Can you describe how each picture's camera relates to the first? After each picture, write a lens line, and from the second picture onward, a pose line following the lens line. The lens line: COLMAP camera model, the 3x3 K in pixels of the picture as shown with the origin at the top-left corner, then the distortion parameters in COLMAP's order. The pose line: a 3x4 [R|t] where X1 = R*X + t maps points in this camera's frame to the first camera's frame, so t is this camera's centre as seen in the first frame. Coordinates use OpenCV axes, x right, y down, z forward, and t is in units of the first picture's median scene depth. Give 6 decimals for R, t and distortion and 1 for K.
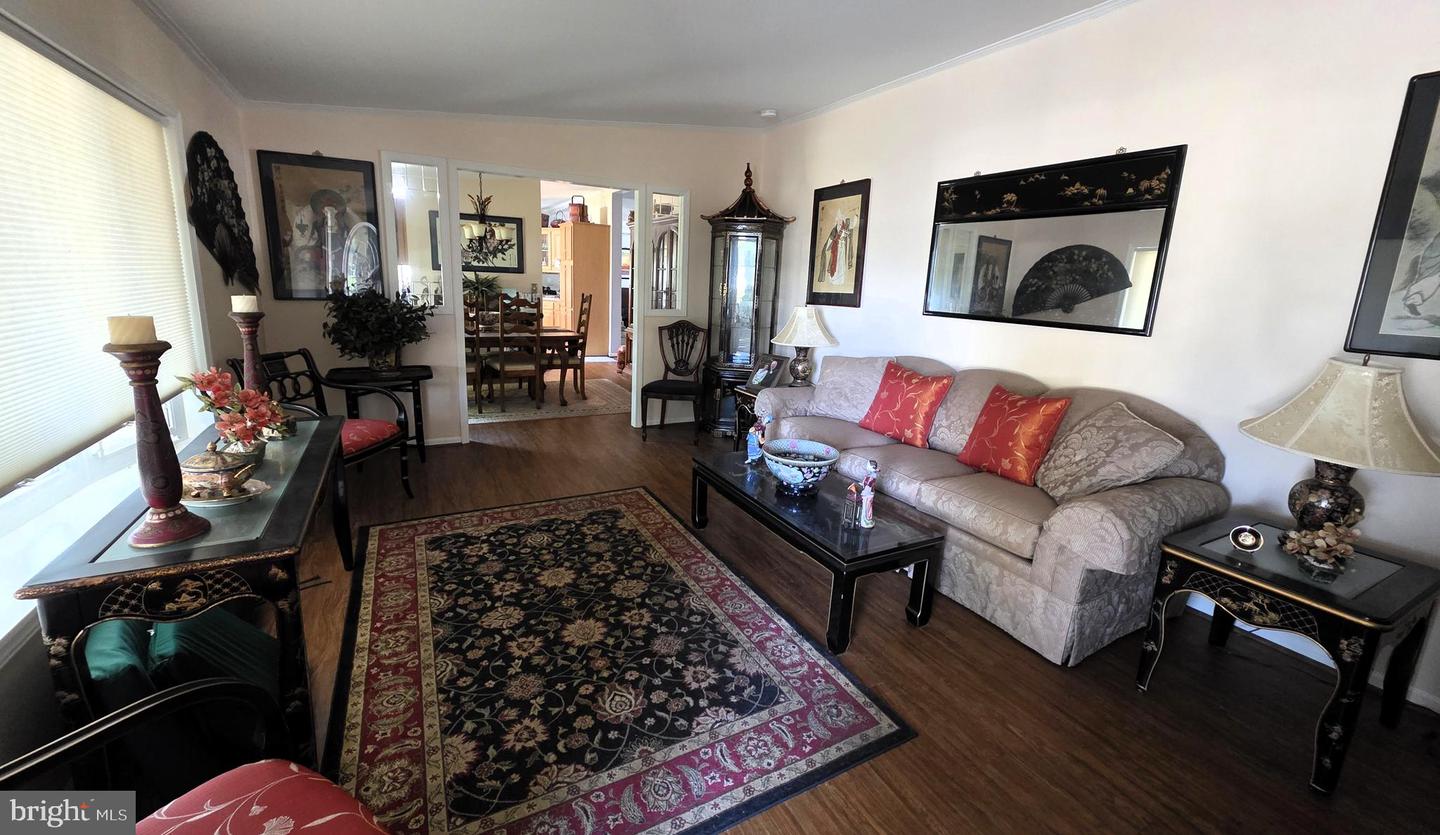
lens RADIAL K [[570.8, 0, 720.1], [0, 570.8, 392.2], [0, 0, 1]] dist [0.001991, 0.000079]
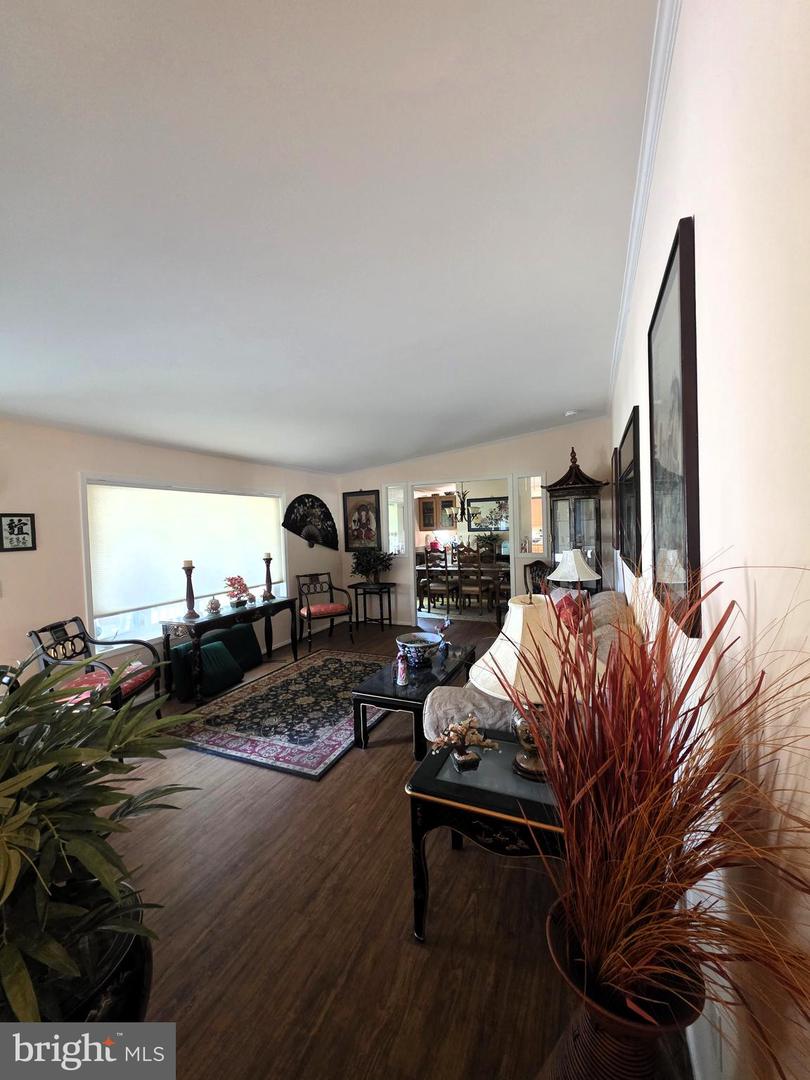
lens RADIAL K [[429.2, 0, 405.0], [0, 429.2, 540.0], [0, 0, 1]] dist [0.000655, 0.000044]
pose [[0.607895, -0.037302, -0.793141, 1.419792], [-0.097028, 0.987920, -0.120828, -0.035666], [0.788067, 0.150407, 0.596932, 0.223195]]
